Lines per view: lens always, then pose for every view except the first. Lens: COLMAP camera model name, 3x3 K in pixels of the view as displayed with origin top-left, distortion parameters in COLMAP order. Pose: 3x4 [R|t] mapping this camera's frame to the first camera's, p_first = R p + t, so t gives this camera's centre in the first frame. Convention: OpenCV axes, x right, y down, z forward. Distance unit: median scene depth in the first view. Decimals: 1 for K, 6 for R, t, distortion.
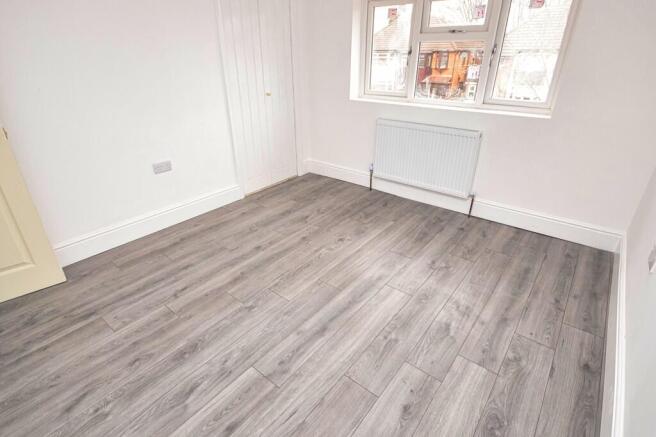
lens RADIAL K [[331.4, 0, 324.8], [0, 331.4, 217.0], [0, 0, 1]] dist [-0.003729, -0.003066]
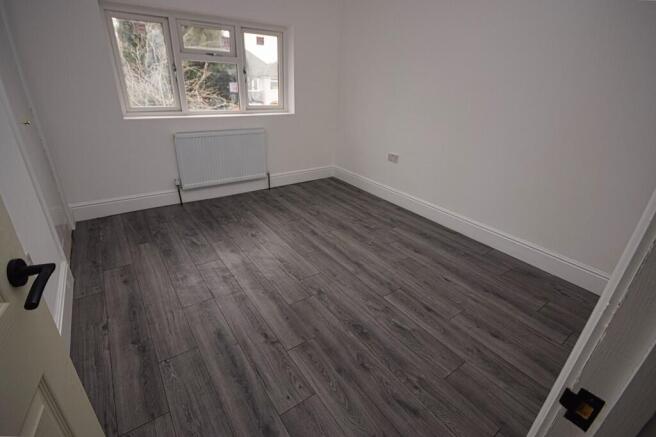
lens RADIAL K [[292.8, 0, 328.2], [0, 292.8, 214.3], [0, 0, 1]] dist [-0.004356, 0.000246]
pose [[0.289630, -0.390276, 0.873956, -0.809871], [0.393950, 0.880771, 0.262764, -0.177296], [-0.872306, 0.268191, 0.408847, 0.397317]]
